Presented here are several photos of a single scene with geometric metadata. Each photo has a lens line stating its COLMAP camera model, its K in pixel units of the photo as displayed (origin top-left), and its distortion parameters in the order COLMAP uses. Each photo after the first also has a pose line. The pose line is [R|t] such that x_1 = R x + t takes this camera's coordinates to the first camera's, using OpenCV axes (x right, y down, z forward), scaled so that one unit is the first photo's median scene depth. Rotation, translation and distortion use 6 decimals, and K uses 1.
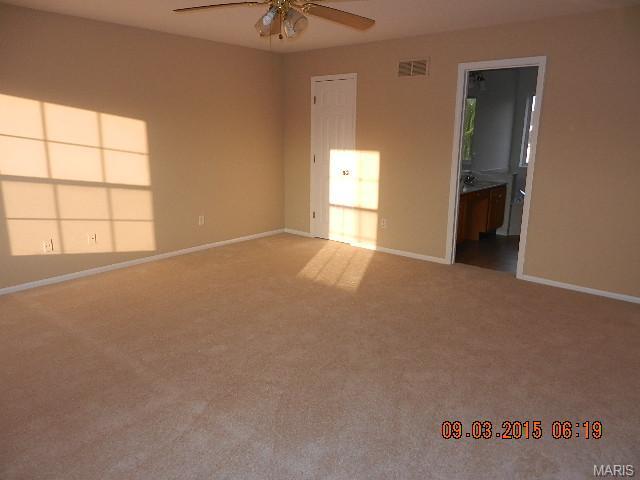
lens RADIAL K [[479.4, 0, 319.0], [0, 479.4, 239.1], [0, 0, 1]] dist [0.000102, 0.012356]
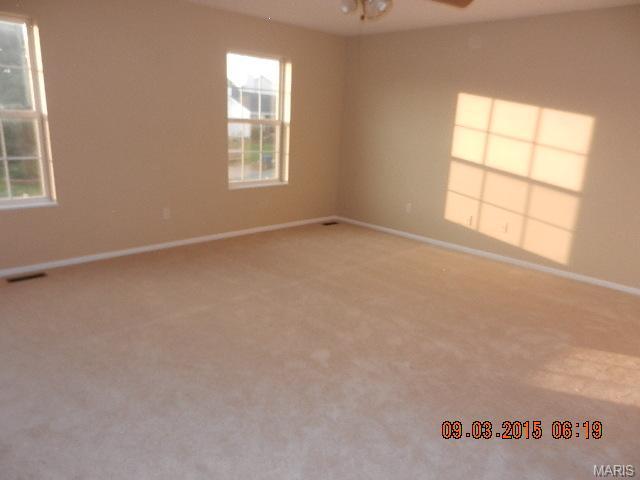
lens RADIAL K [[479.4, 0, 319.2], [0, 479.4, 241.1], [0, 0, 1]] dist [0.000102, 0.012356]
pose [[-0.077783, 0.247184, -0.965842, 0.599956], [-0.267618, 0.928045, 0.259063, -0.140245], [0.960380, 0.278627, -0.006035, 0.636575]]
